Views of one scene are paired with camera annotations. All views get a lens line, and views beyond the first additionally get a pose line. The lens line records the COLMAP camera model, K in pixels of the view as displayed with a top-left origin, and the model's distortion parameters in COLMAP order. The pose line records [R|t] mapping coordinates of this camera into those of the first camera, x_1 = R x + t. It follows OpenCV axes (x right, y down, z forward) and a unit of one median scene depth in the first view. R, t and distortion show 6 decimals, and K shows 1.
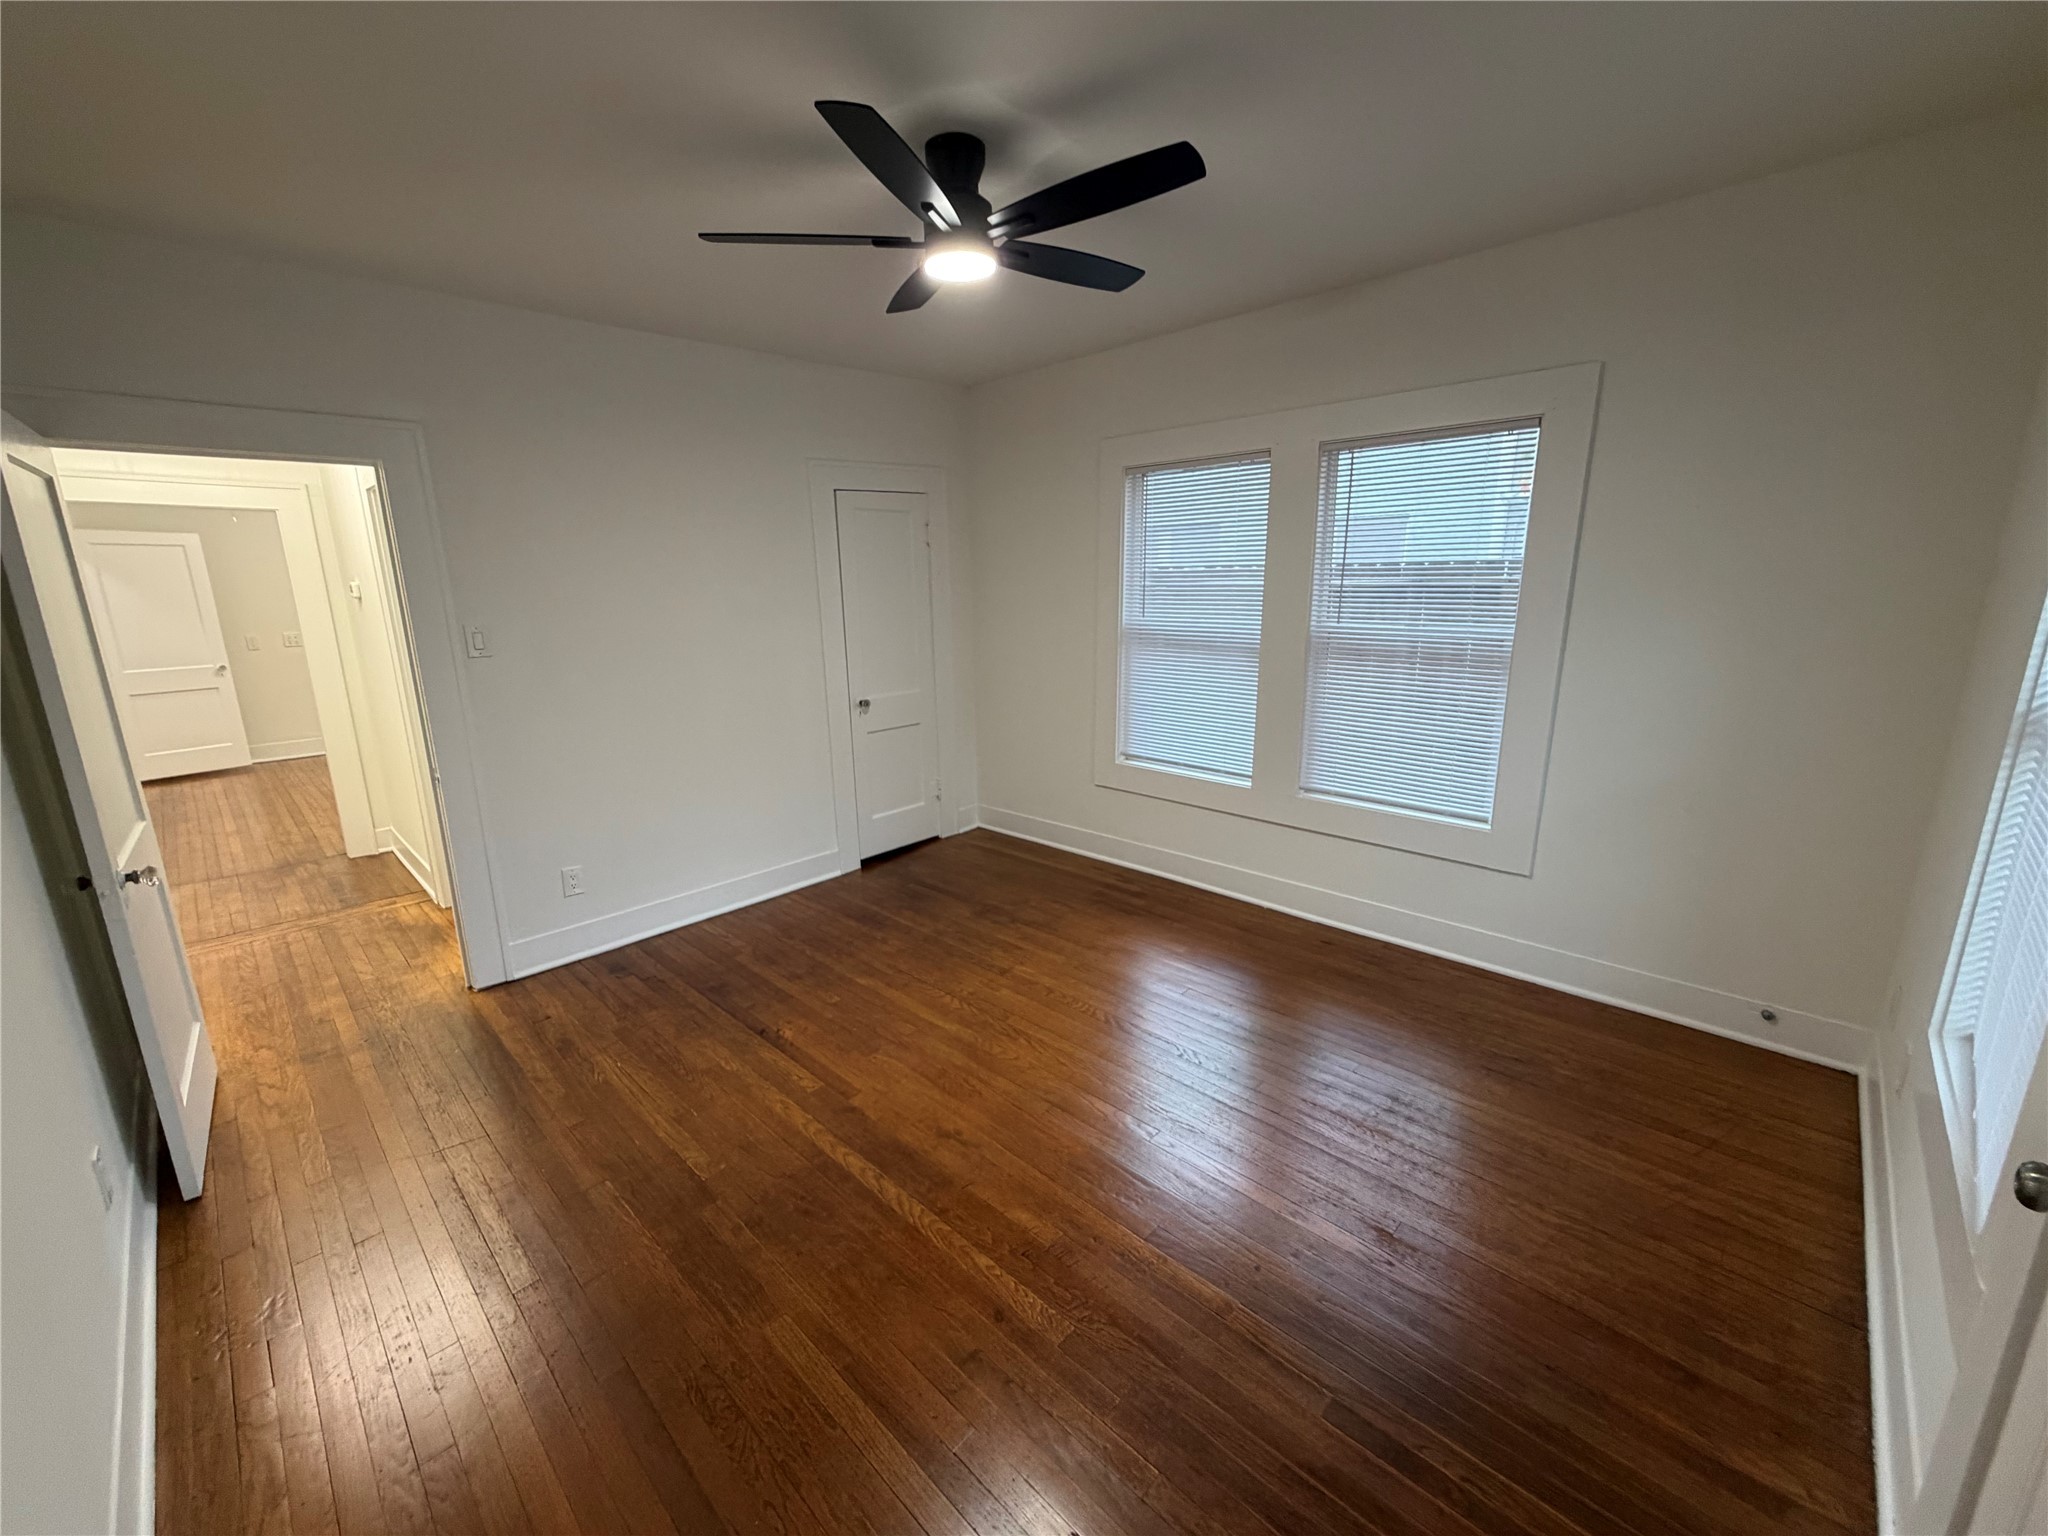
lens RADIAL K [[815.9, 0, 1022.3], [0, 815.9, 766.1], [0, 0, 1]] dist [-0.000136, -0.000001]
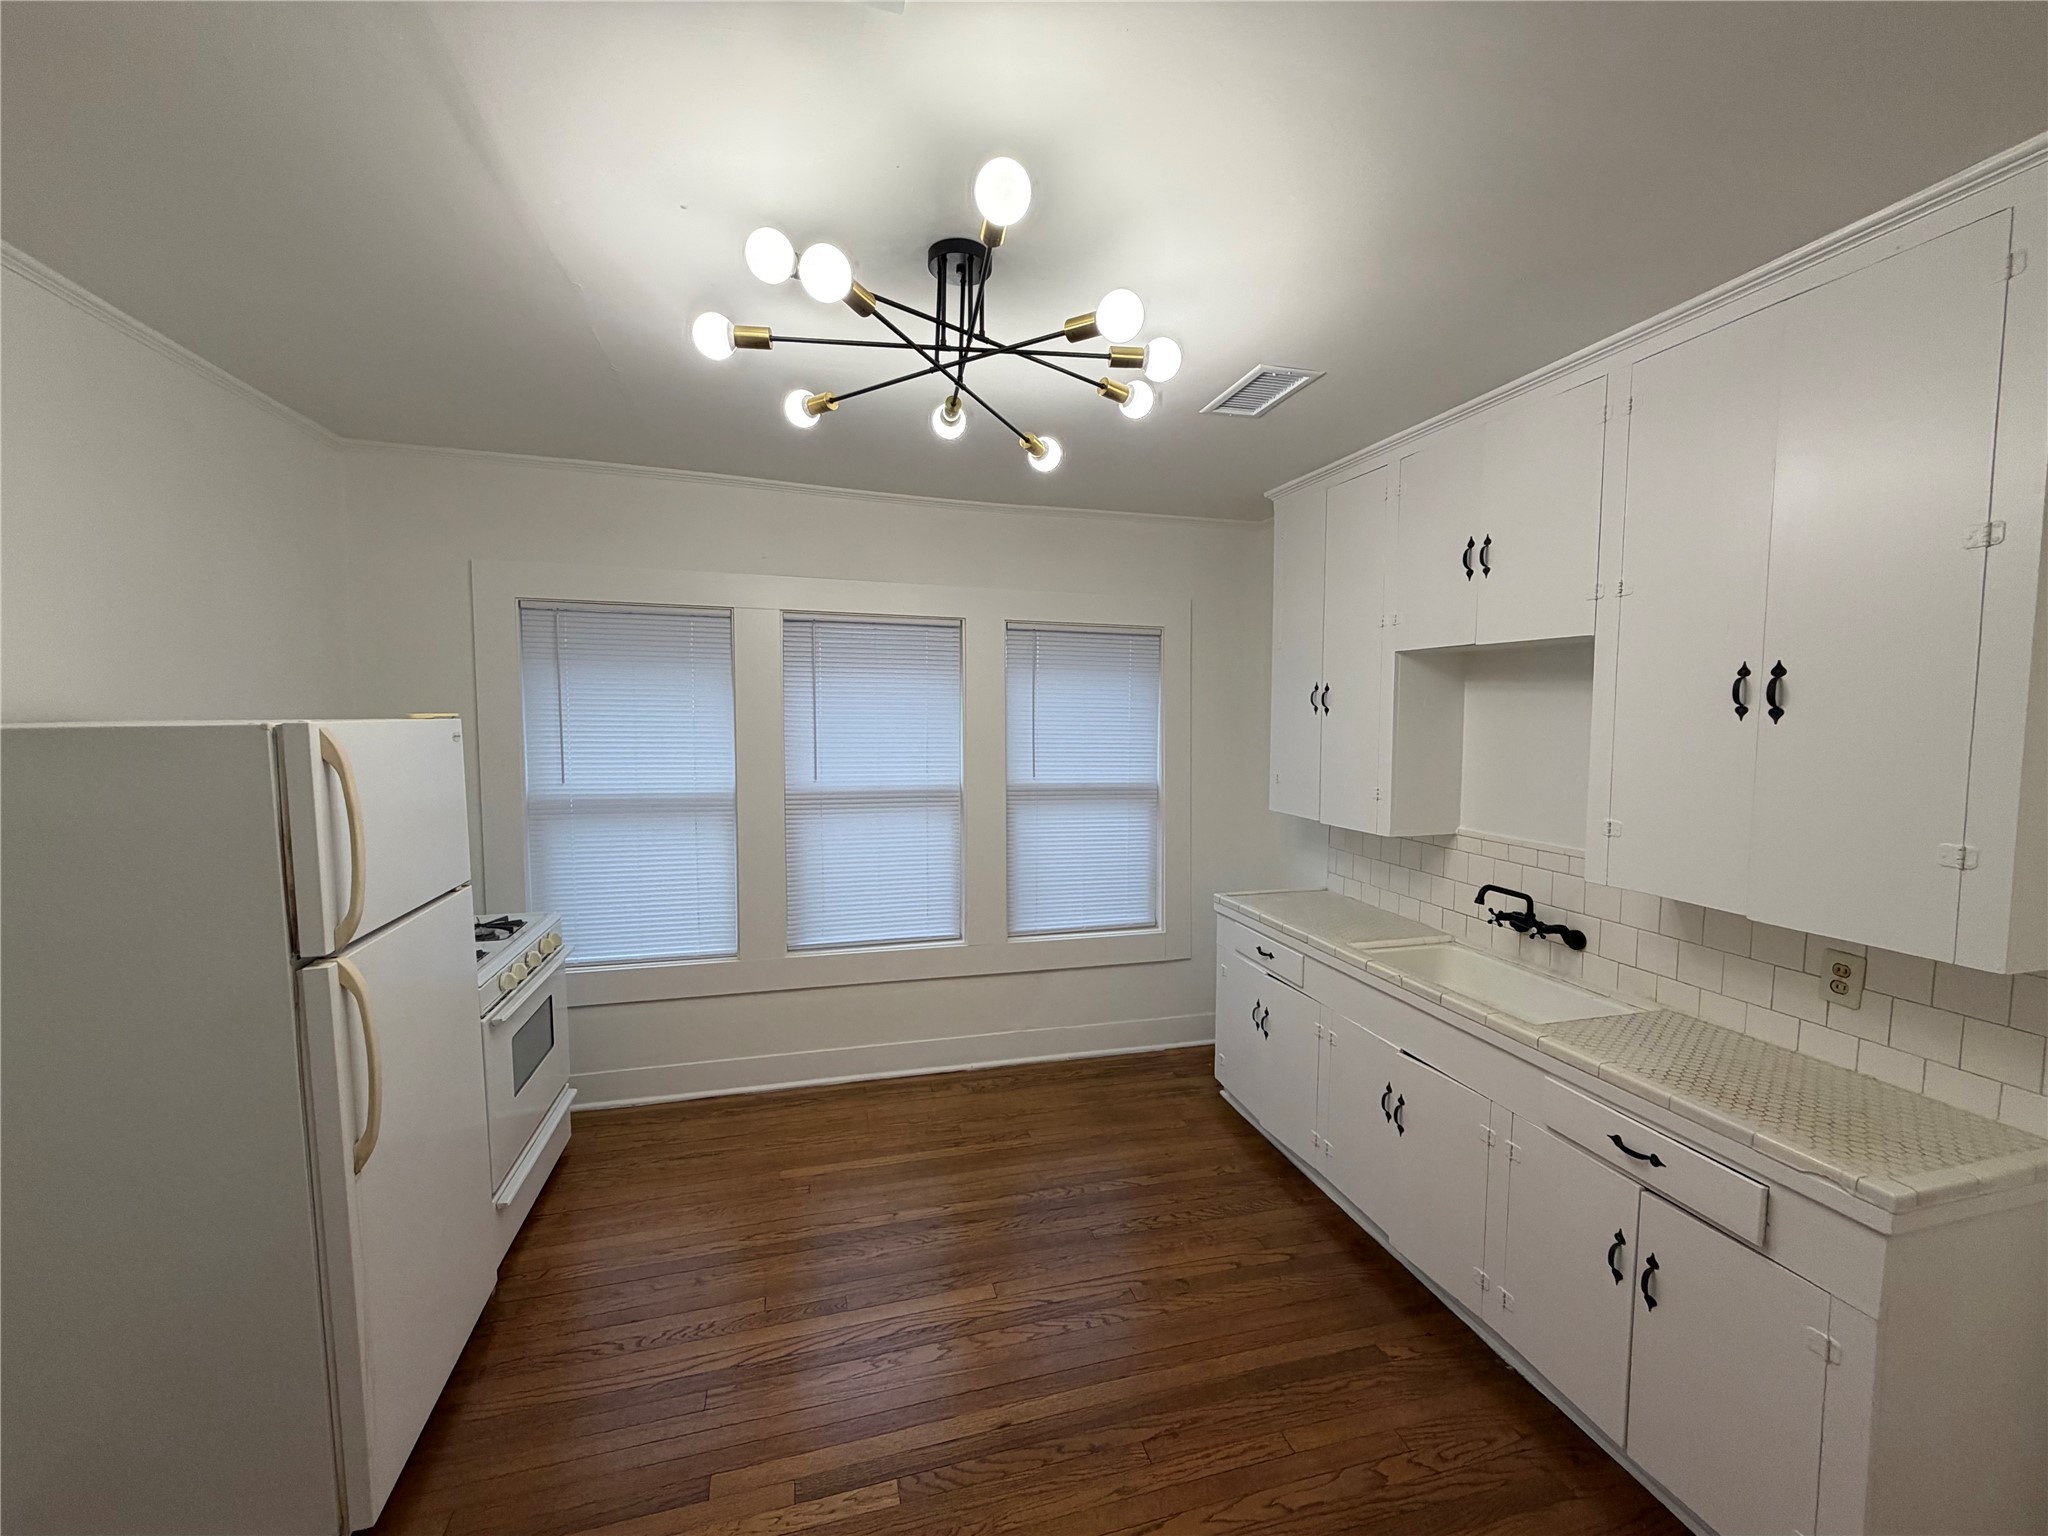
lens RADIAL K [[815.9, 0, 1024.6], [0, 815.9, 772.6], [0, 0, 1]] dist [-0.000136, -0.000001]
pose [[0.514782, -0.049564, 0.855887, -0.445144], [0.189223, 0.980276, -0.057044, -0.096076], [-0.836178, 0.191319, 0.514007, 0.360461]]
